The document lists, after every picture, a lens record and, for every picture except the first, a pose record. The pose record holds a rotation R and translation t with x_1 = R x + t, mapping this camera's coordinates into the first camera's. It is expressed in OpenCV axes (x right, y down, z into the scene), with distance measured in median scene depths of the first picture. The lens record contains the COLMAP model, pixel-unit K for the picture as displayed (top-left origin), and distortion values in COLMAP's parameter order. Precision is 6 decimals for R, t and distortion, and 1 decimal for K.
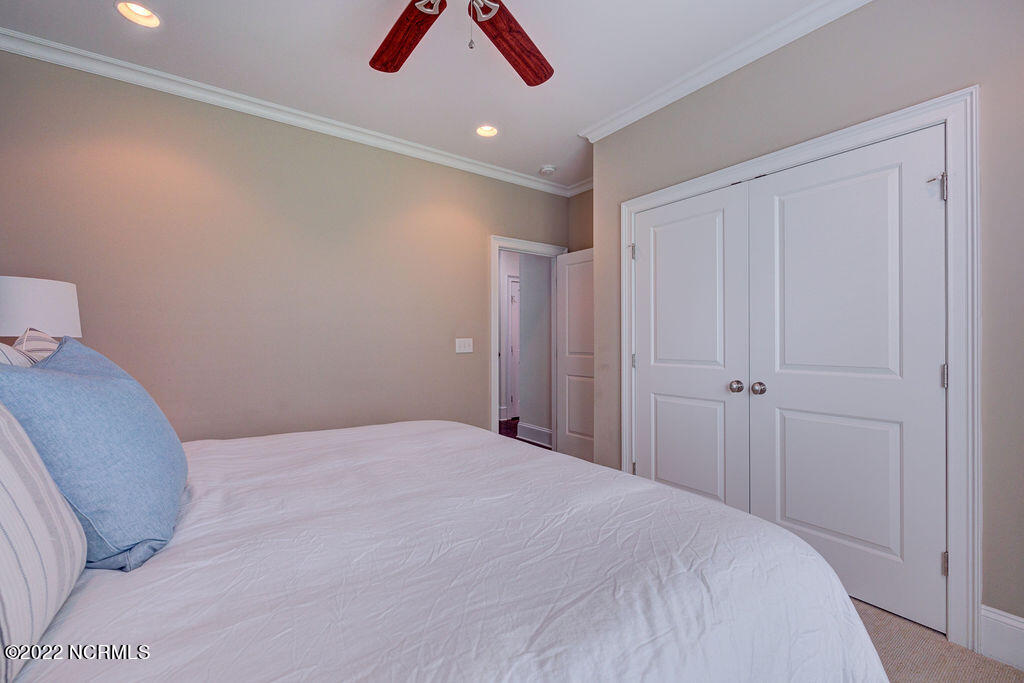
lens RADIAL K [[433.4, 0, 504.4], [0, 433.4, 338.6], [0, 0, 1]] dist [-0.000558, -0.000156]
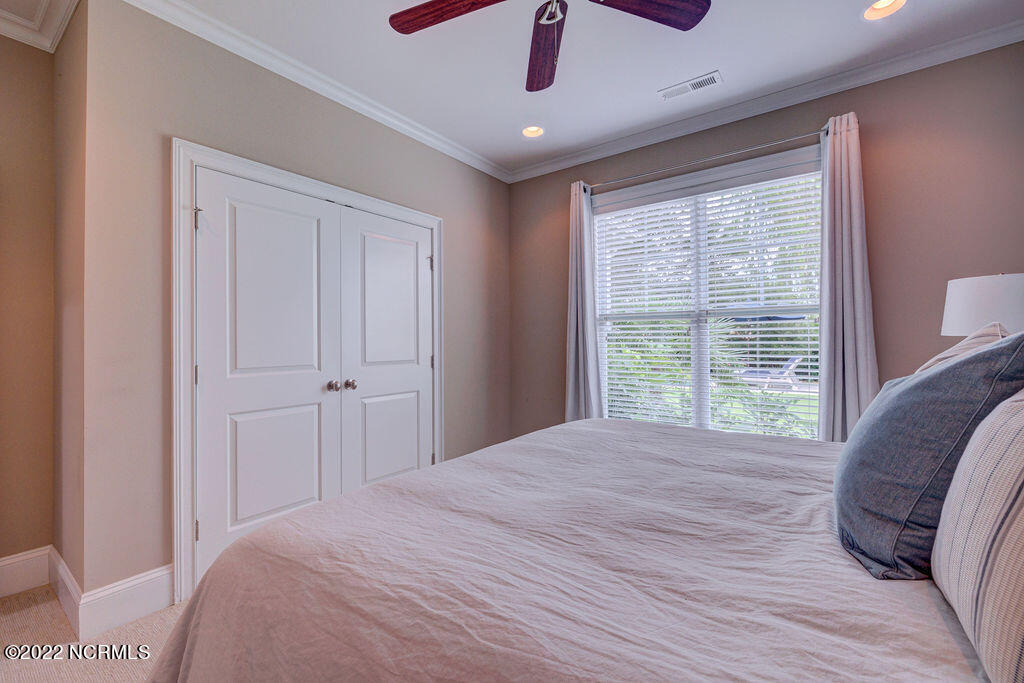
lens RADIAL K [[433.4, 0, 504.4], [0, 433.4, 338.6], [0, 0, 1]] dist [-0.000558, -0.000156]
pose [[-0.307925, 0.011076, 0.951346, -0.657775], [0.005681, 0.999936, -0.009803, 0.003725], [-0.951394, 0.002386, -0.307968, 0.944898]]
